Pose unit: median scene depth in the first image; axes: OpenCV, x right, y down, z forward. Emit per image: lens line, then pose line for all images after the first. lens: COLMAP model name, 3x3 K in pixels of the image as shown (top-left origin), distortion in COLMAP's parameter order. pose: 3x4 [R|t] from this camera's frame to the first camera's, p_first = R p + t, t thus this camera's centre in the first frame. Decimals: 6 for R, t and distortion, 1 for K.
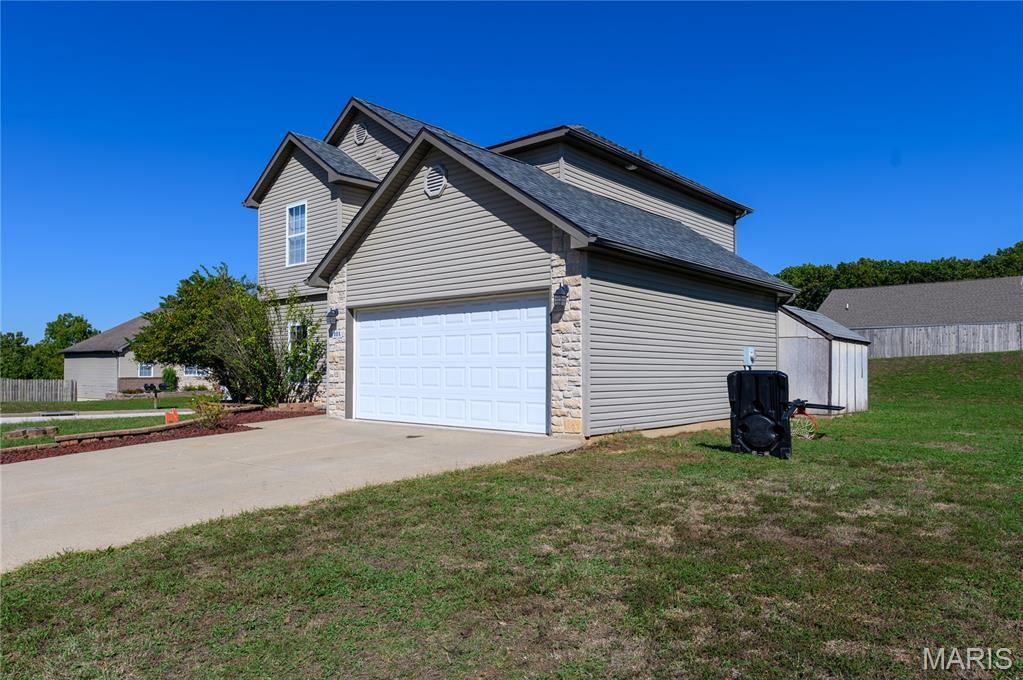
lens RADIAL K [[688.1, 0, 501.3], [0, 688.1, 347.8], [0, 0, 1]] dist [0.001614, -0.001177]
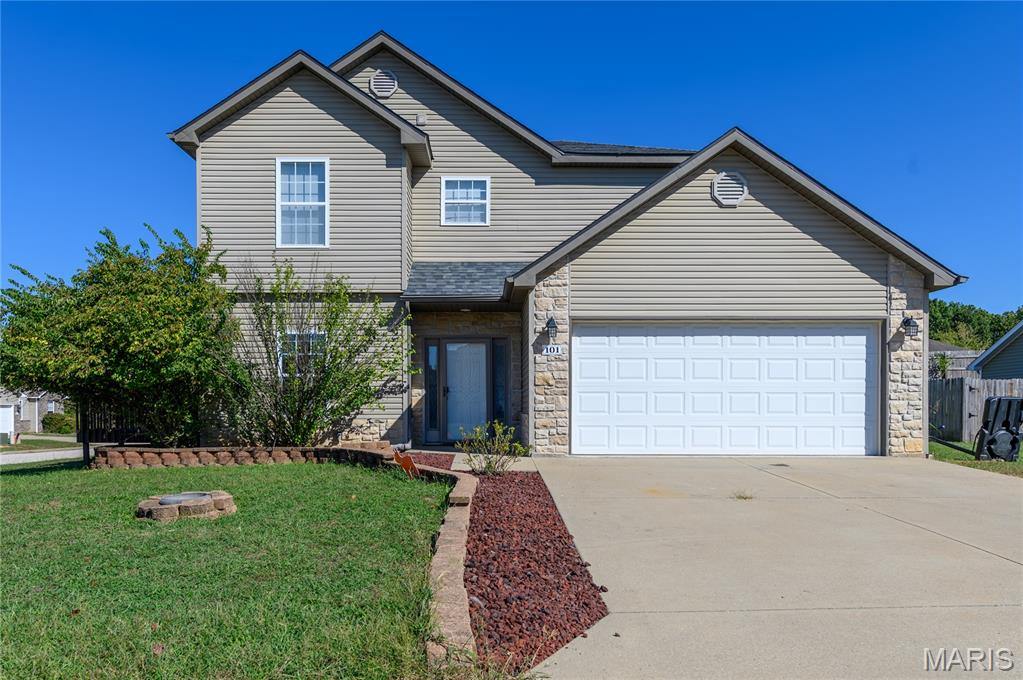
lens RADIAL K [[688.1, 0, 497.8], [0, 688.1, 416.1], [0, 0, 1]] dist [0.001614, -0.001177]
pose [[0.737311, -0.010998, 0.675464, -0.833926], [-0.019777, 0.999088, 0.037855, 0.027694], [-0.675264, -0.041270, 0.736420, 0.460309]]
